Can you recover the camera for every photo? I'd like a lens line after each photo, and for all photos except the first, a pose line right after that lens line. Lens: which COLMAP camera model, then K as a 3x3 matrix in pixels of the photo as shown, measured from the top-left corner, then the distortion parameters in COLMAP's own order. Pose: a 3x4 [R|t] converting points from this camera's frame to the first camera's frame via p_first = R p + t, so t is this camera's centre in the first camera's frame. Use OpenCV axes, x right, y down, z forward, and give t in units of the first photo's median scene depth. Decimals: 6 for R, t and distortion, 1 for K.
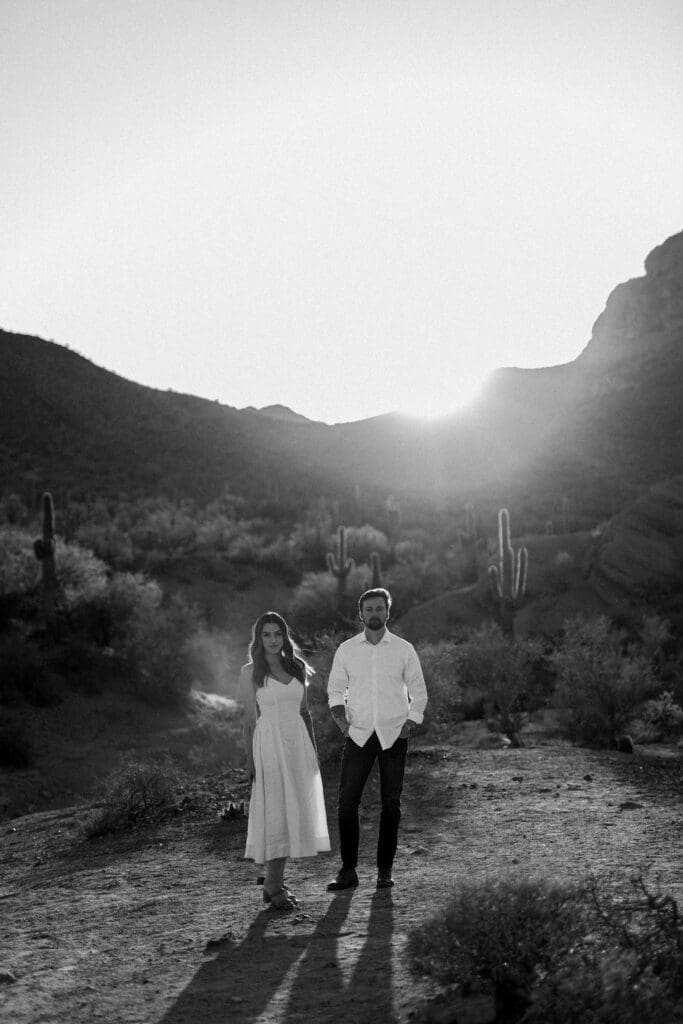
lens RADIAL K [[1628.8, 0, 342.5], [0, 1628.8, 467.1], [0, 0, 1]] dist [-0.011097, -0.038673]
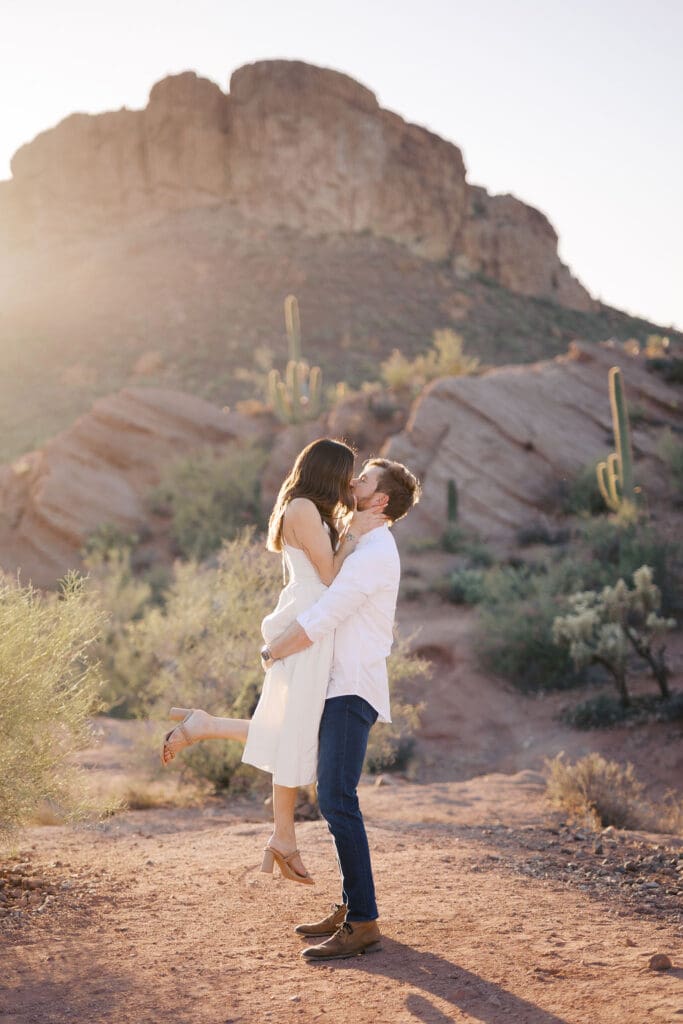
lens RADIAL K [[1735.7, 0, 299.2], [0, 1735.7, 578.9], [0, 0, 1]] dist [0.004447, -0.070938]
pose [[0.929617, -0.024209, 0.367731, -0.013521], [-0.005011, 0.996918, 0.078297, 0.029927], [-0.368492, -0.074629, 0.926630, 0.244032]]
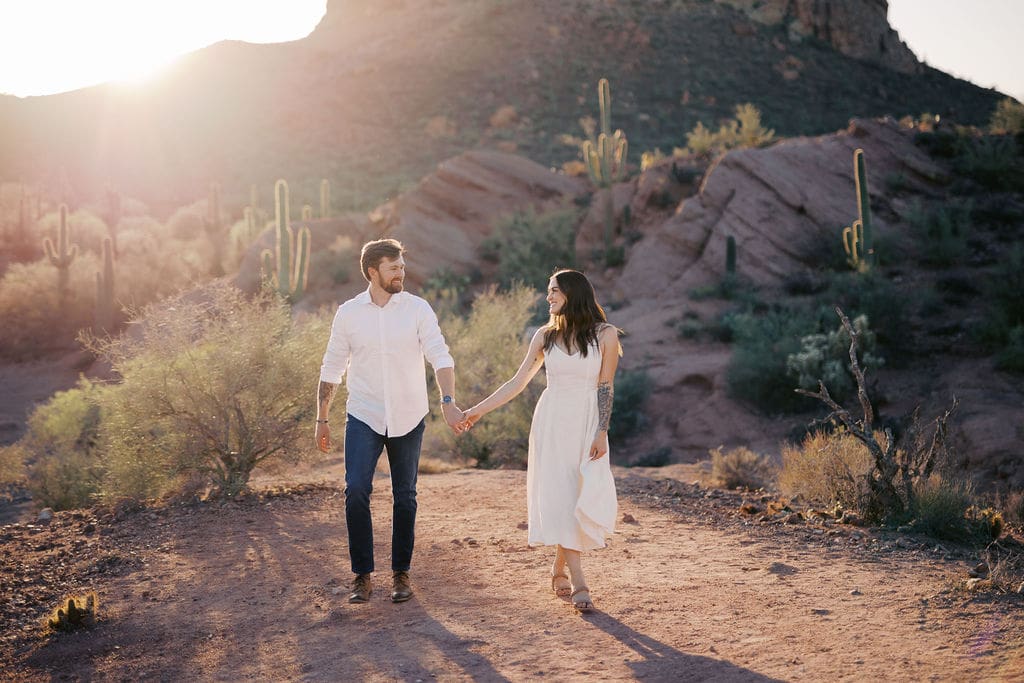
lens RADIAL K [[1685.3, 0, 508.0], [0, 1685.3, 324.1], [0, 0, 1]] dist [-0.000171, 0.058142]
pose [[0.959495, -0.001598, 0.281721, -0.027006], [-0.023495, 0.996047, 0.085668, 0.020070], [-0.280744, -0.088817, 0.955664, 0.135724]]
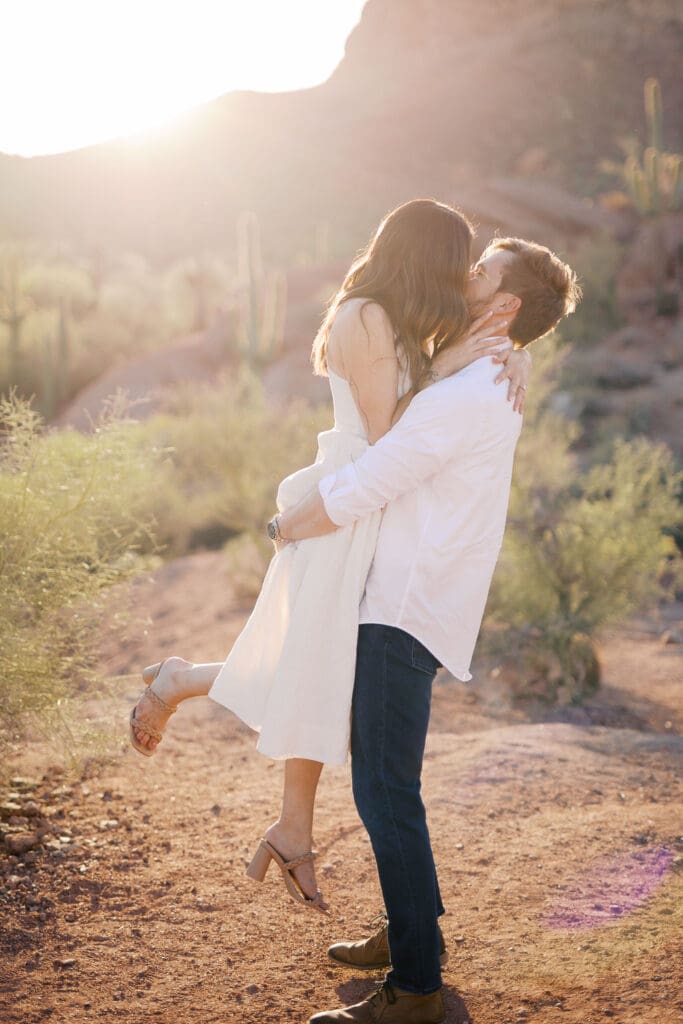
lens RADIAL K [[1628.8, 0, 342.5], [0, 1628.8, 467.1], [0, 0, 1]] dist [-0.011097, -0.038673]
pose [[0.986645, -0.018823, 0.161795, 0.024978], [-0.003733, 0.990427, 0.137987, 0.032417], [-0.162844, -0.136748, 0.977129, 0.298665]]
